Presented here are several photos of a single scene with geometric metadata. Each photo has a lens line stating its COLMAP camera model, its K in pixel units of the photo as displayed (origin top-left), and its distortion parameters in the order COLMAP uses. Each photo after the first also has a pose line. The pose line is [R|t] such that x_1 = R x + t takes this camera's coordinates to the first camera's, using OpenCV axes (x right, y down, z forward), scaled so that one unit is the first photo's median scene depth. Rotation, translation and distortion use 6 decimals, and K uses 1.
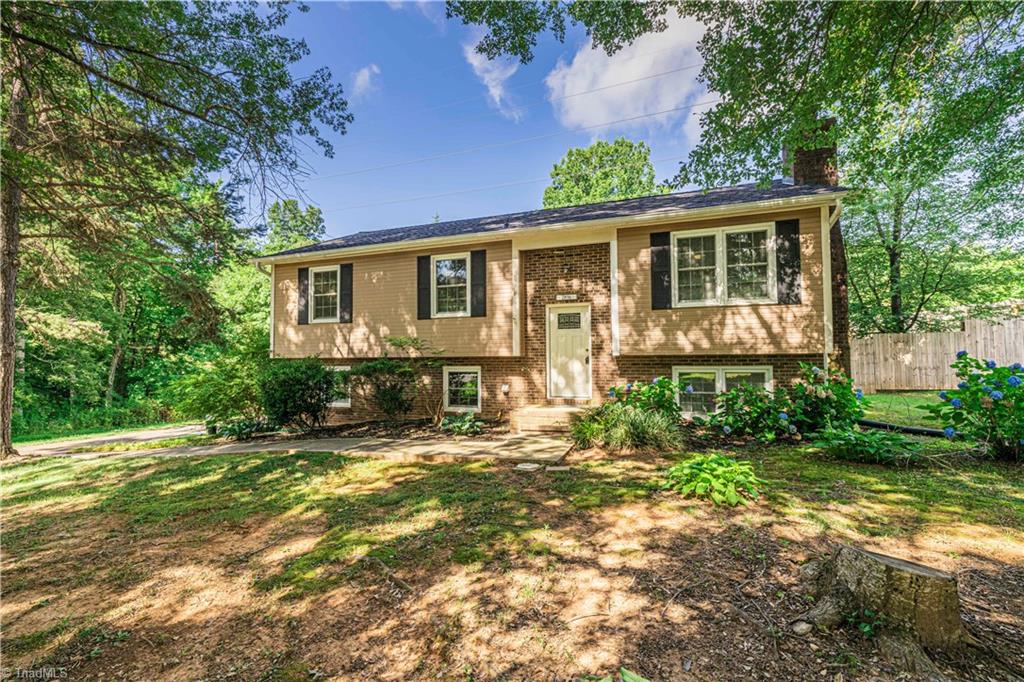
lens RADIAL K [[443.2, 0, 493.1], [0, 443.2, 343.3], [0, 0, 1]] dist [-0.001632, -0.000092]
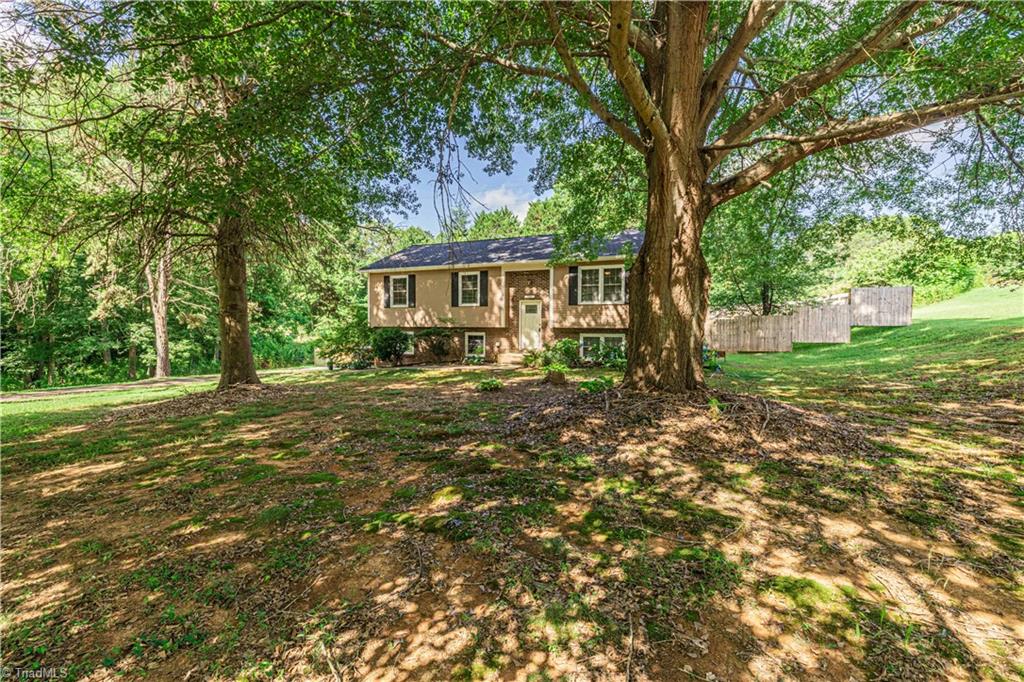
lens RADIAL K [[424.8, 0, 506.4], [0, 424.8, 353.0], [0, 0, 1]] dist [-0.000156, 0.000299]
pose [[0.999561, 0.014626, -0.025785, 0.114802], [-0.012096, 0.995338, 0.095683, -0.037170], [0.027064, -0.095329, 0.995078, -0.832953]]
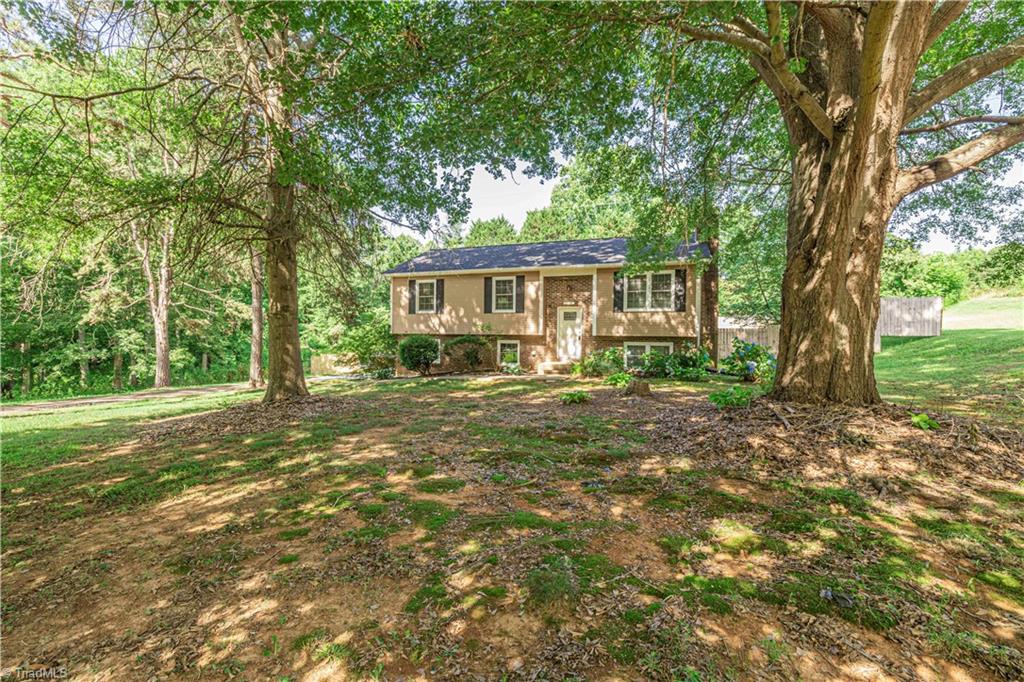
lens RADIAL K [[424.8, 0, 506.4], [0, 424.8, 353.0], [0, 0, 1]] dist [-0.000156, 0.000299]
pose [[0.999580, 0.017284, 0.023262, -0.126492], [-0.018908, 0.997260, 0.071525, -0.019702], [-0.021962, -0.071934, 0.997168, -0.734484]]
